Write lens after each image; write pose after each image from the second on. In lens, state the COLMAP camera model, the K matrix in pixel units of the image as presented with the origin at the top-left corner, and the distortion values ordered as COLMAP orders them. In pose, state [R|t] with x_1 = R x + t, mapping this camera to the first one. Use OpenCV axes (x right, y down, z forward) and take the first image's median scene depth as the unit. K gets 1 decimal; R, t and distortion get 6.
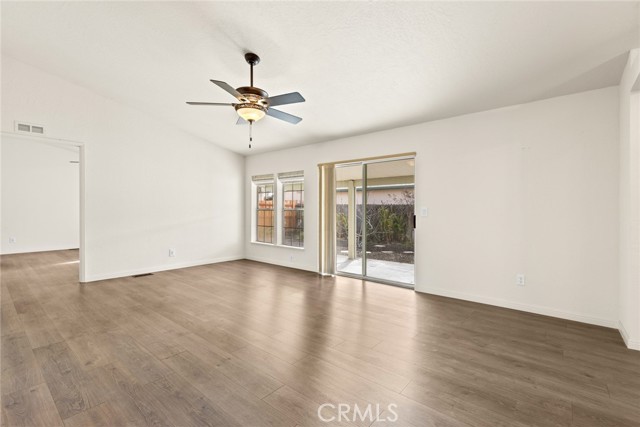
lens RADIAL K [[288.0, 0, 320.4], [0, 288.0, 210.5], [0, 0, 1]] dist [-0.001212, 0.000404]
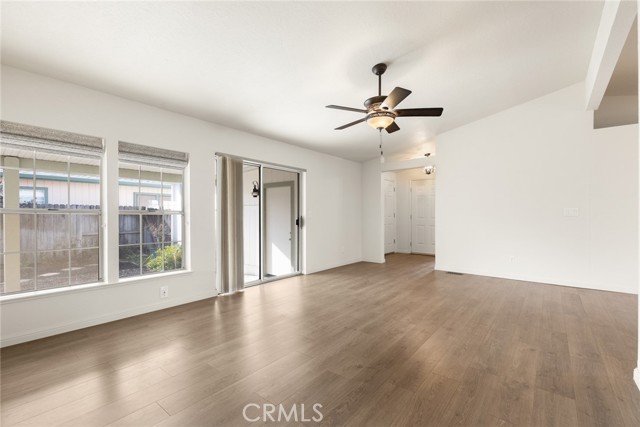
lens RADIAL K [[288.0, 0, 320.4], [0, 288.0, 210.5], [0, 0, 1]] dist [-0.001212, 0.000404]
pose [[-0.017975, 0.006877, 0.999815, -1.486993], [-0.003332, 0.999970, -0.006938, -0.008600], [-0.999833, -0.003456, -0.017951, 1.432144]]
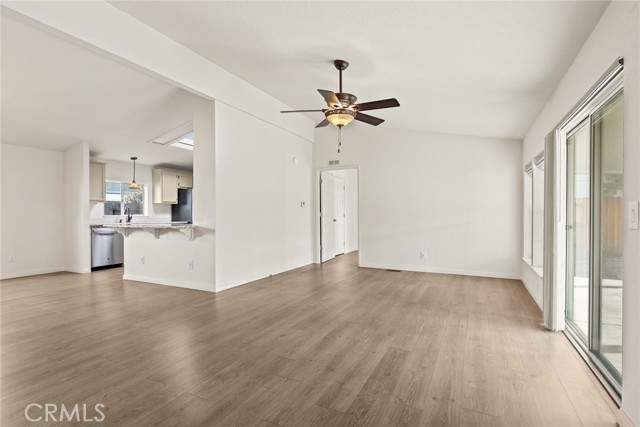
lens RADIAL K [[314.5, 0, 320.0], [0, 314.5, 215.0], [0, 0, 1]] dist [0.000095, 0.000039]
pose [[0.231167, -0.001103, -0.972914, 0.958621], [0.003260, 0.999995, -0.000359, 0.005002], [0.972909, -0.003089, 0.231169, 0.778152]]
